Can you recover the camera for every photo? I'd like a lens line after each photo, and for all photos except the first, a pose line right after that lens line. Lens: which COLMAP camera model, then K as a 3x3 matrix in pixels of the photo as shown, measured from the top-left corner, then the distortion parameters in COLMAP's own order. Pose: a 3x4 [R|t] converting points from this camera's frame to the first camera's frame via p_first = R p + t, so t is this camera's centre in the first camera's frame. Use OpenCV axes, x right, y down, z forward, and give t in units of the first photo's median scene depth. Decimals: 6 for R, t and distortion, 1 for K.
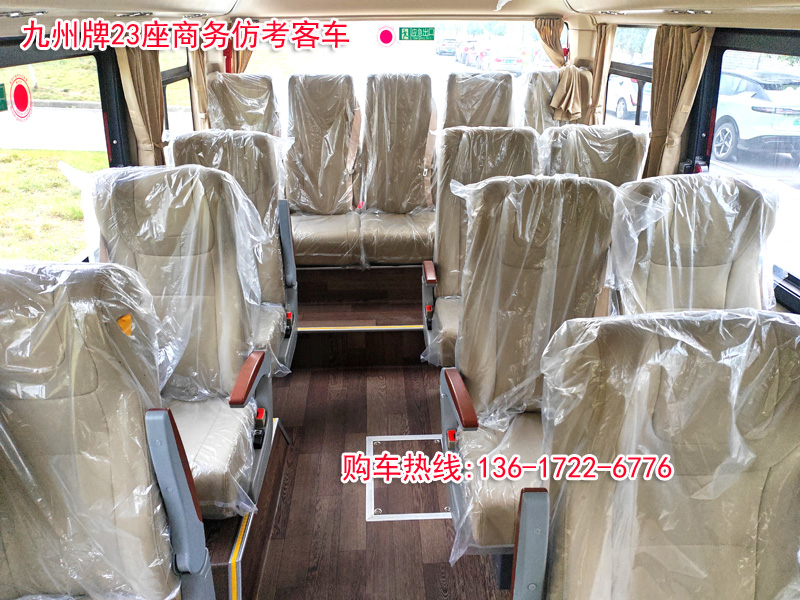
lens RADIAL K [[618.5, 0, 400.0], [0, 618.5, 300.0], [0, 0, 1]] dist [0.022401, 0.008426]
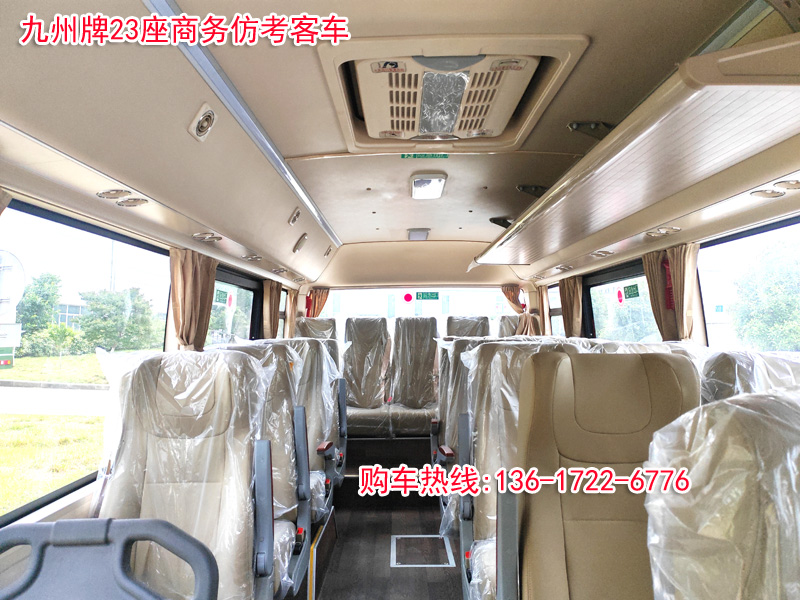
lens RADIAL K [[618.5, 0, 400.0], [0, 618.5, 300.0], [0, 0, 1]] dist [0.022401, 0.008426]
pose [[0.999141, -0.006056, -0.040994, 0.022292], [-0.013242, 0.890735, -0.454330, 0.308793], [0.039266, 0.454483, 0.889890, -0.413795]]
